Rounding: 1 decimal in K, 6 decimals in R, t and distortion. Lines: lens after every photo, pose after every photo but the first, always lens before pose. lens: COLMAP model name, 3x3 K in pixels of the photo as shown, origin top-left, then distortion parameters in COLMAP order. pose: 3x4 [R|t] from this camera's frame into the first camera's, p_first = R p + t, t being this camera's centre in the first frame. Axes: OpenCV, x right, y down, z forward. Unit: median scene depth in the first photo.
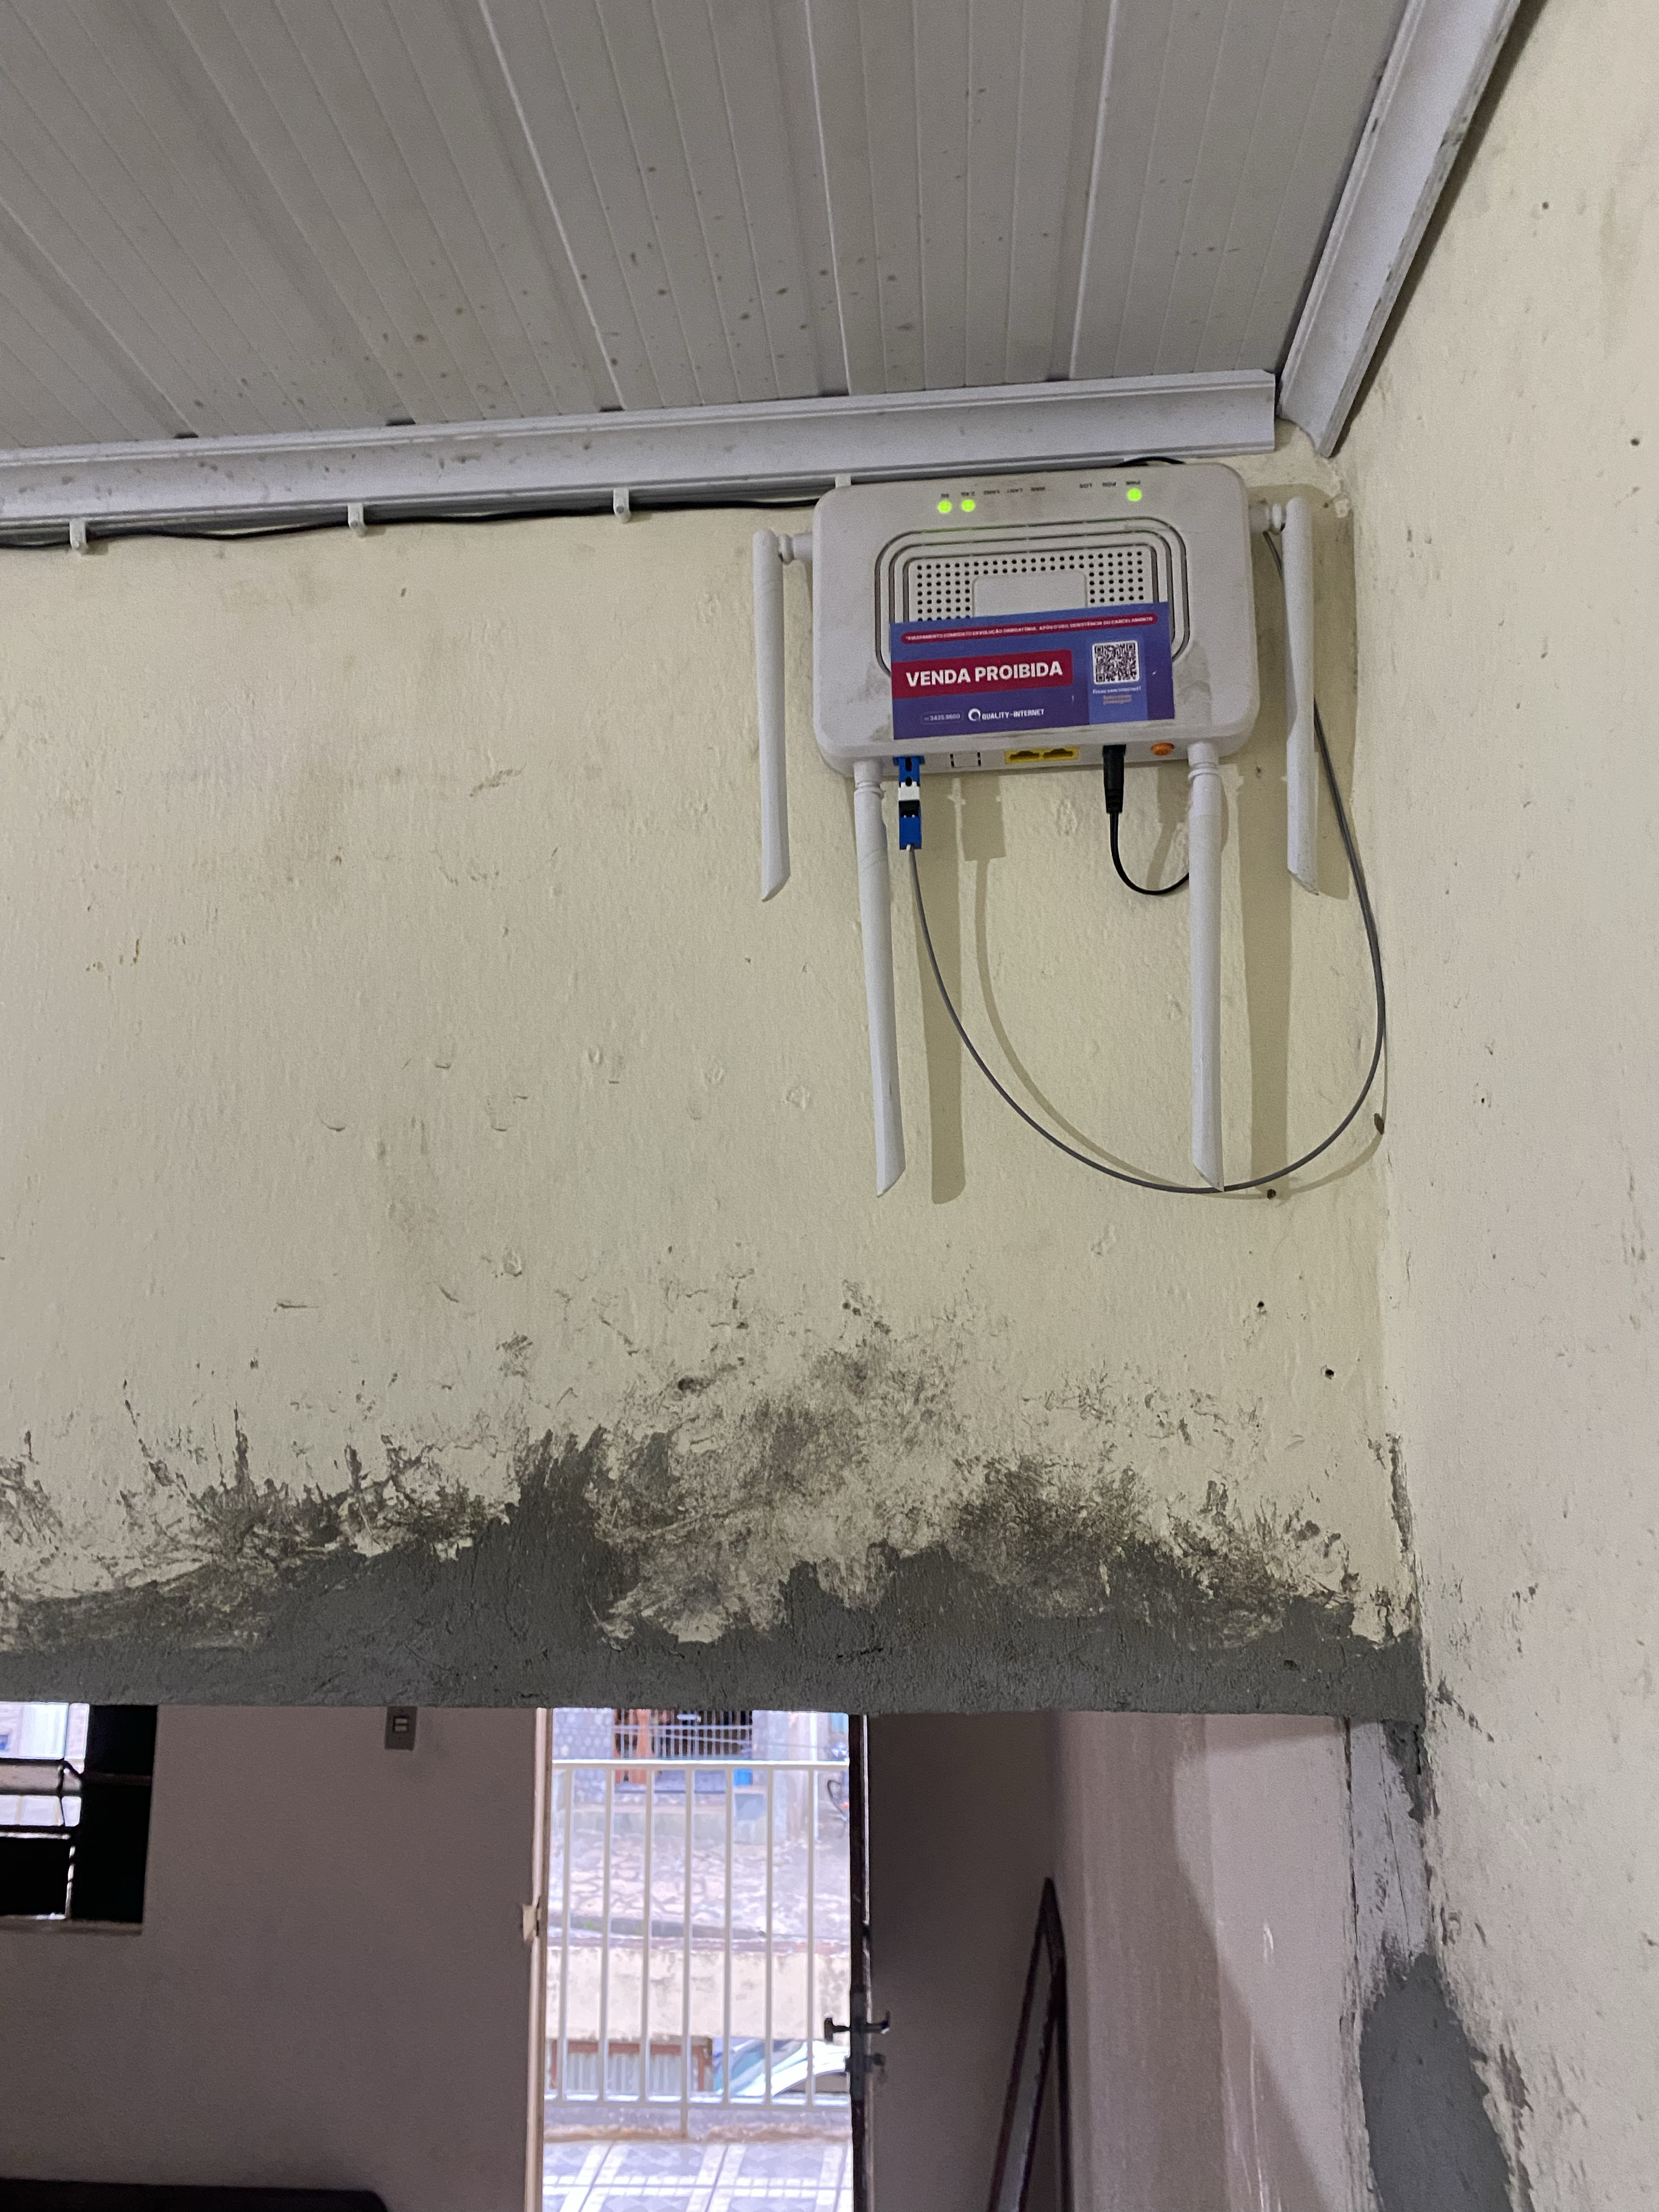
lens RADIAL K [[1714.8, 0, 837.0], [0, 1714.8, 1035.8], [0, 0, 1]] dist [-0.024898, -0.004252]
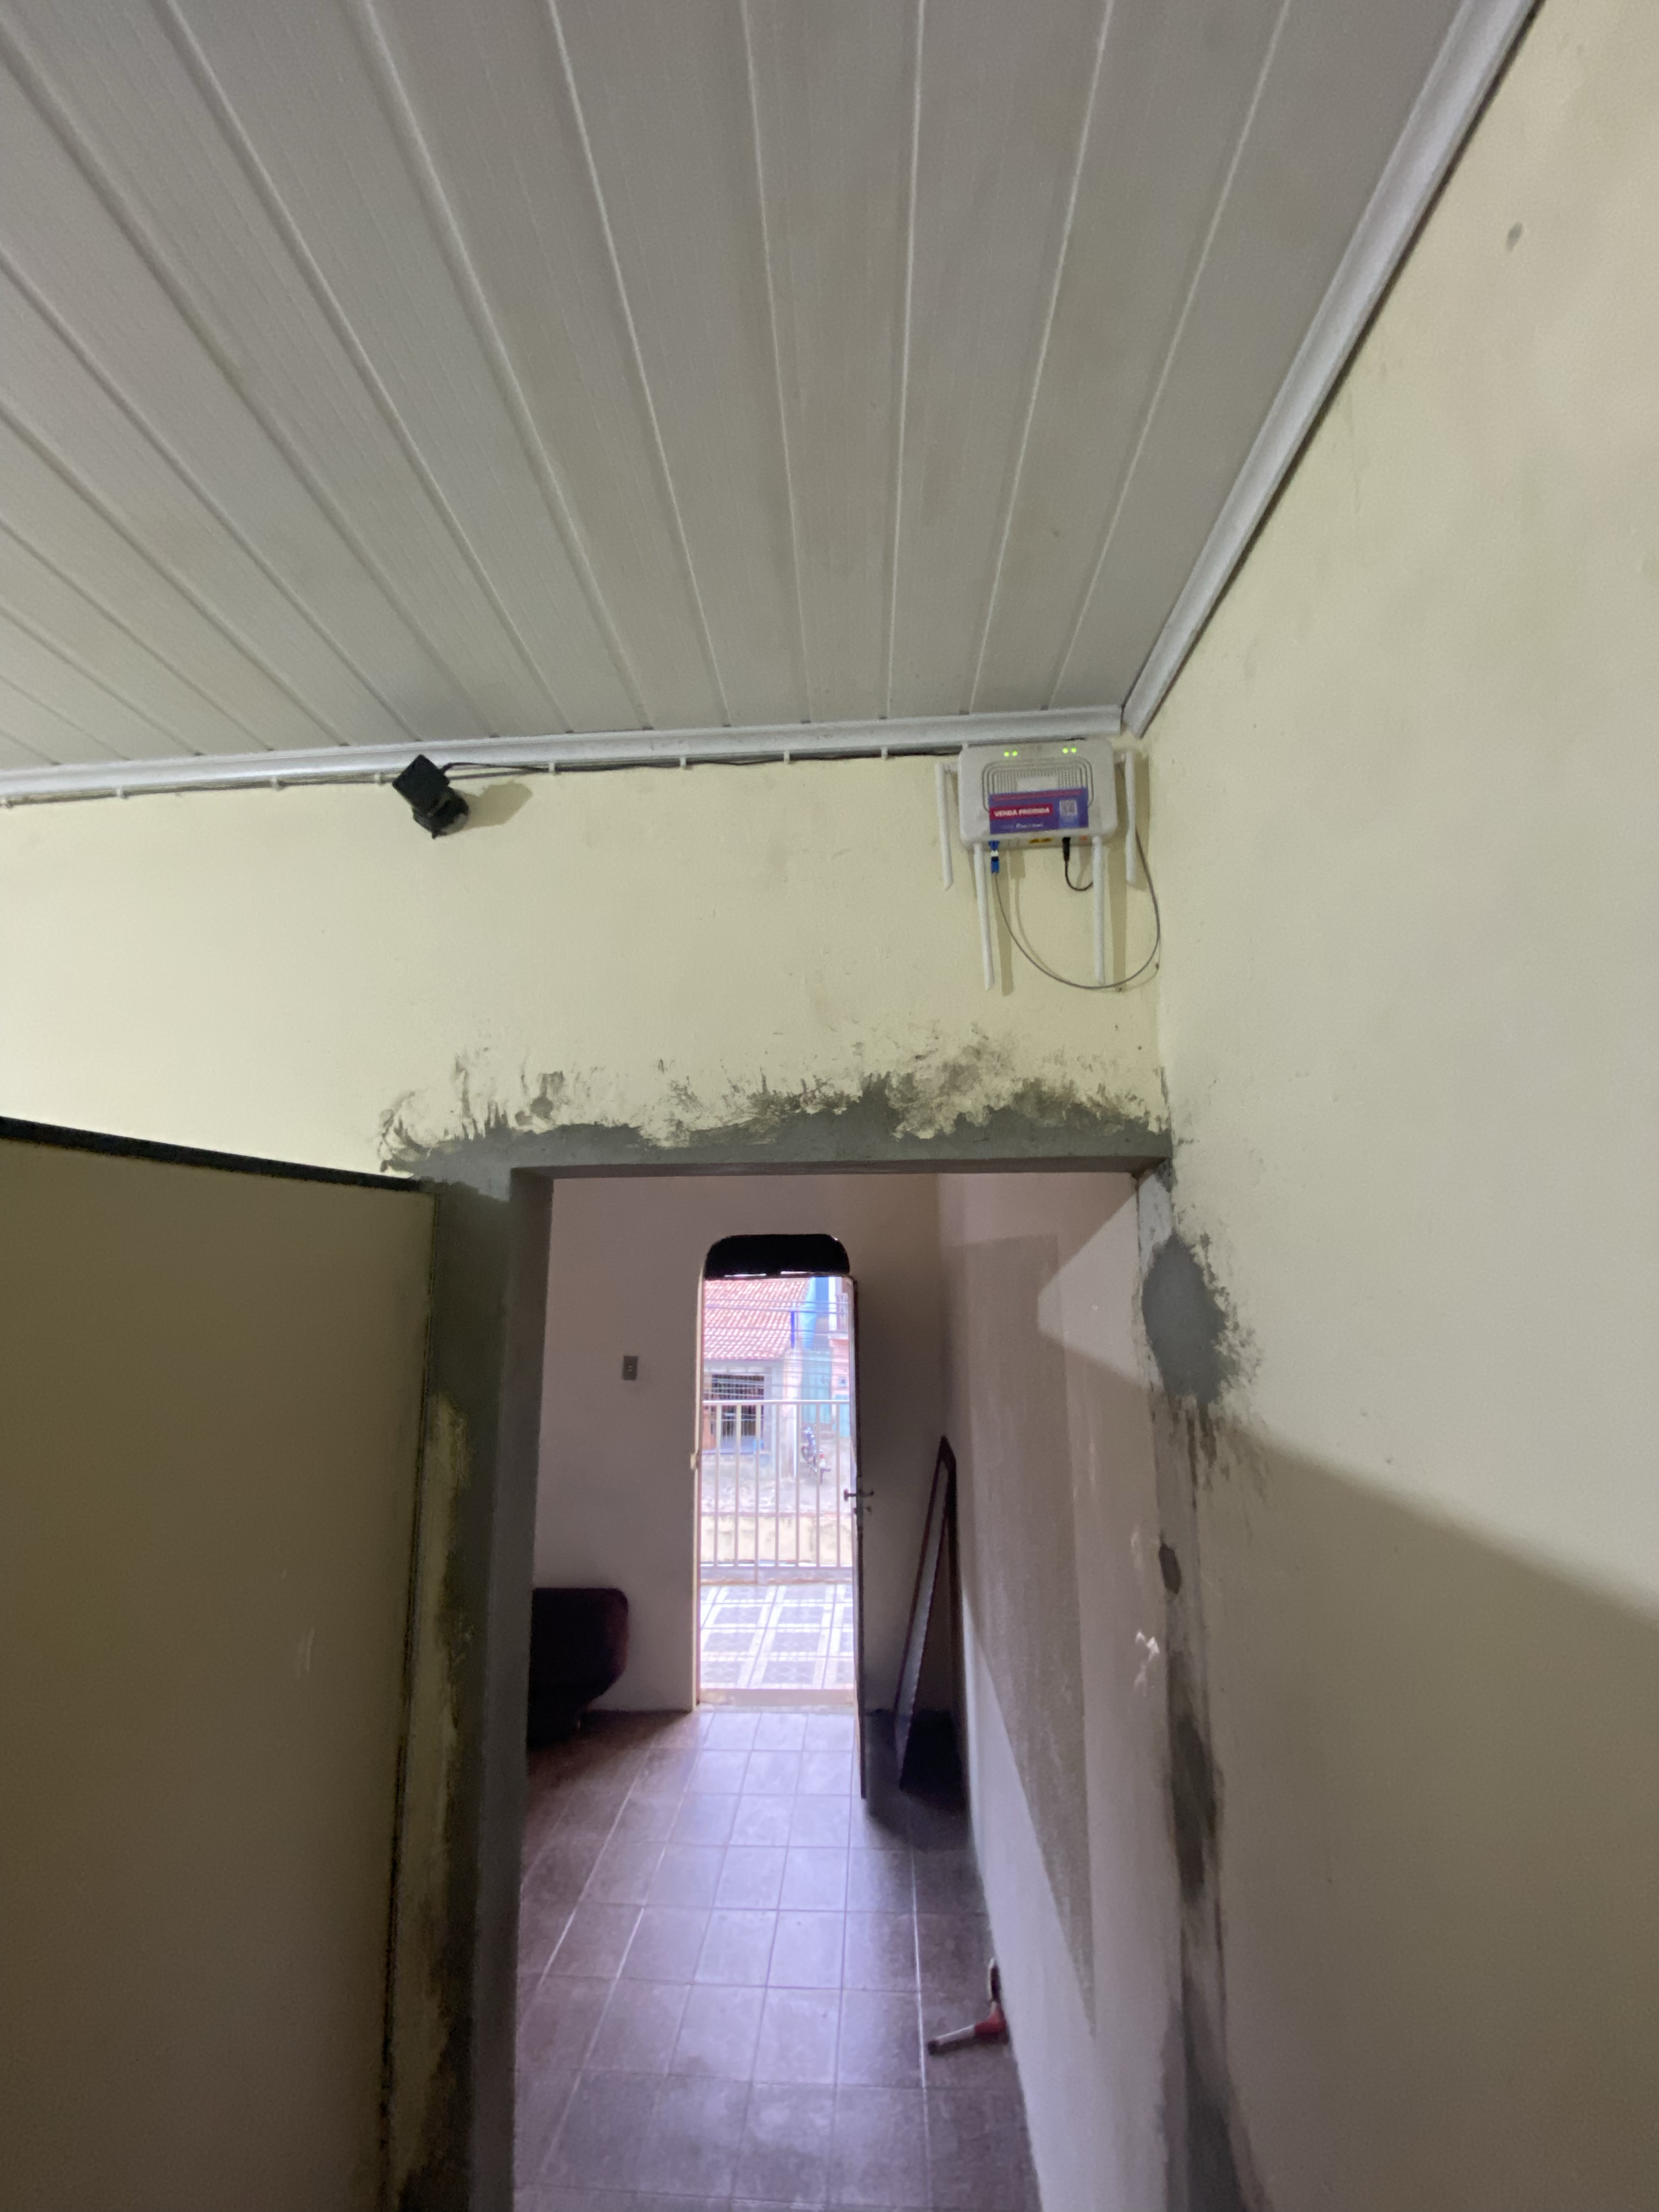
lens RADIAL K [[918.9, 0, 807.0], [0, 918.9, 1111.3], [0, 0, 1]] dist [-0.001561, -0.000903]
pose [[0.999922, 0.004379, 0.011727, -0.296697], [-0.004856, 0.999148, 0.040973, 0.233562], [-0.011537, -0.041027, 0.999091, -0.571829]]
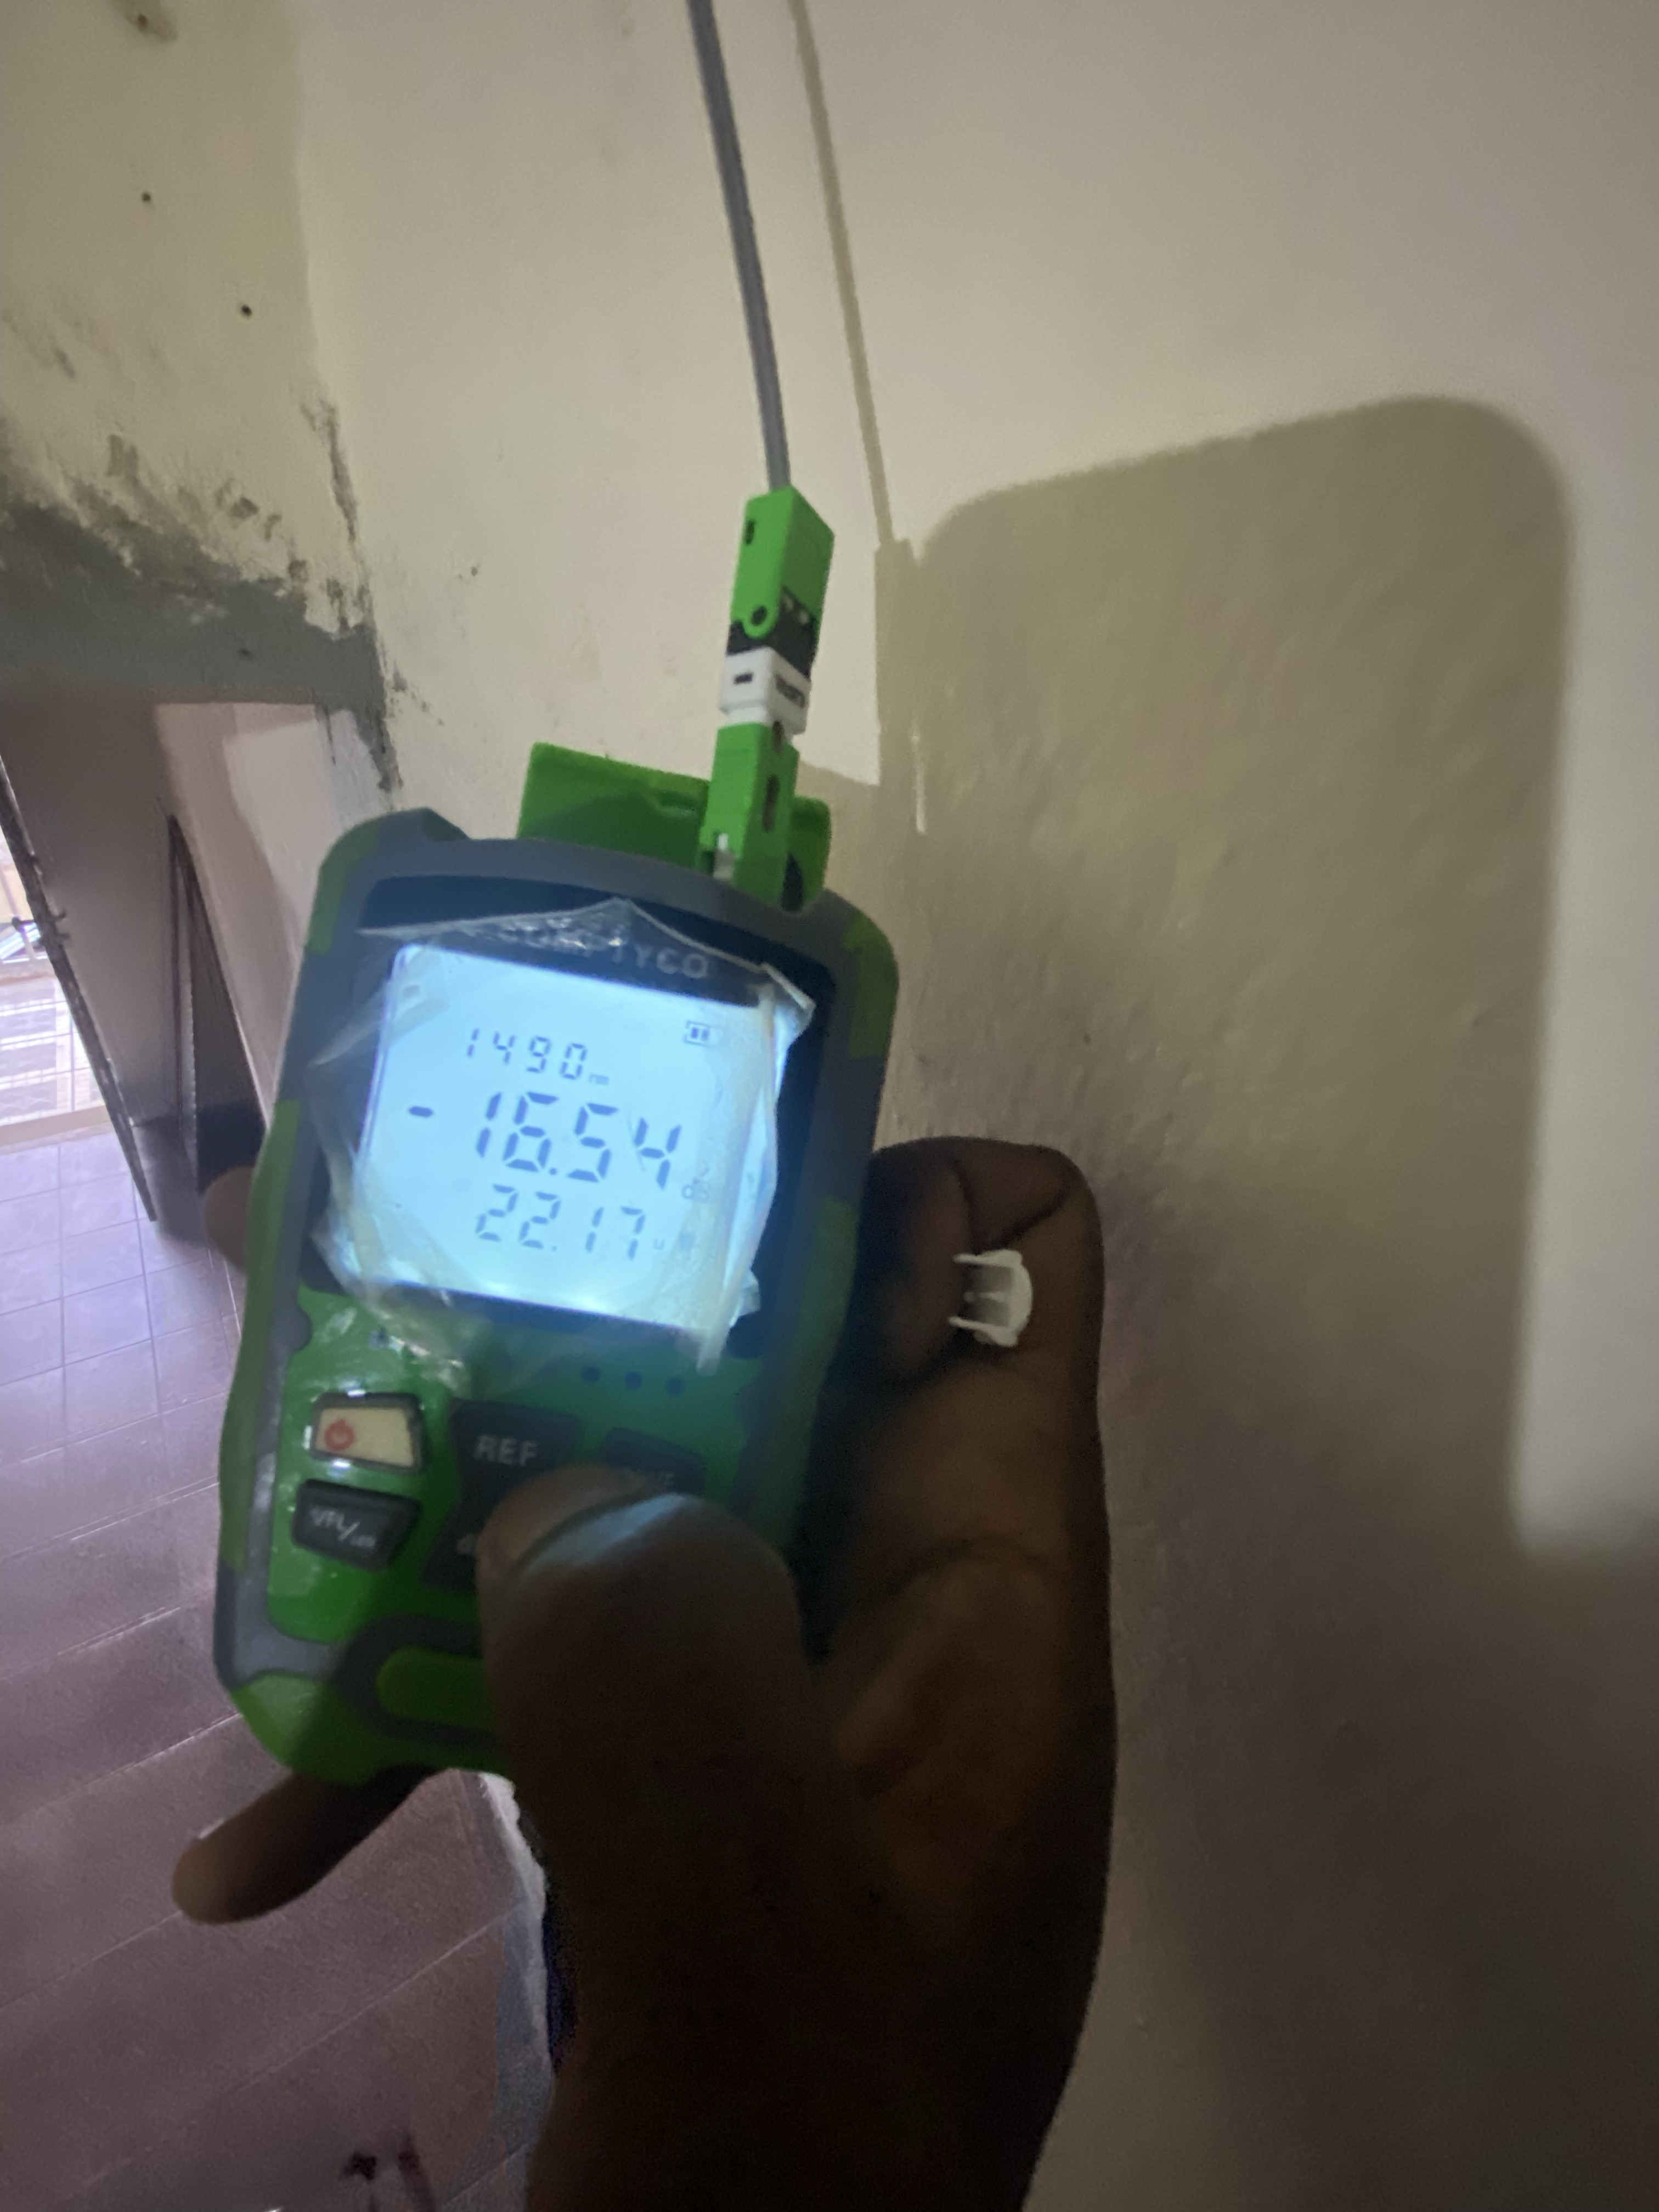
lens RADIAL K [[918.9, 0, 800.4], [0, 918.9, 1108.7], [0, 0, 1]] dist [-0.001561, -0.000903]
pose [[0.778325, -0.268569, 0.567522, 0.126750], [-0.217498, 0.732599, 0.644975, 0.127247], [-0.588986, -0.625435, 0.511787, 0.316000]]
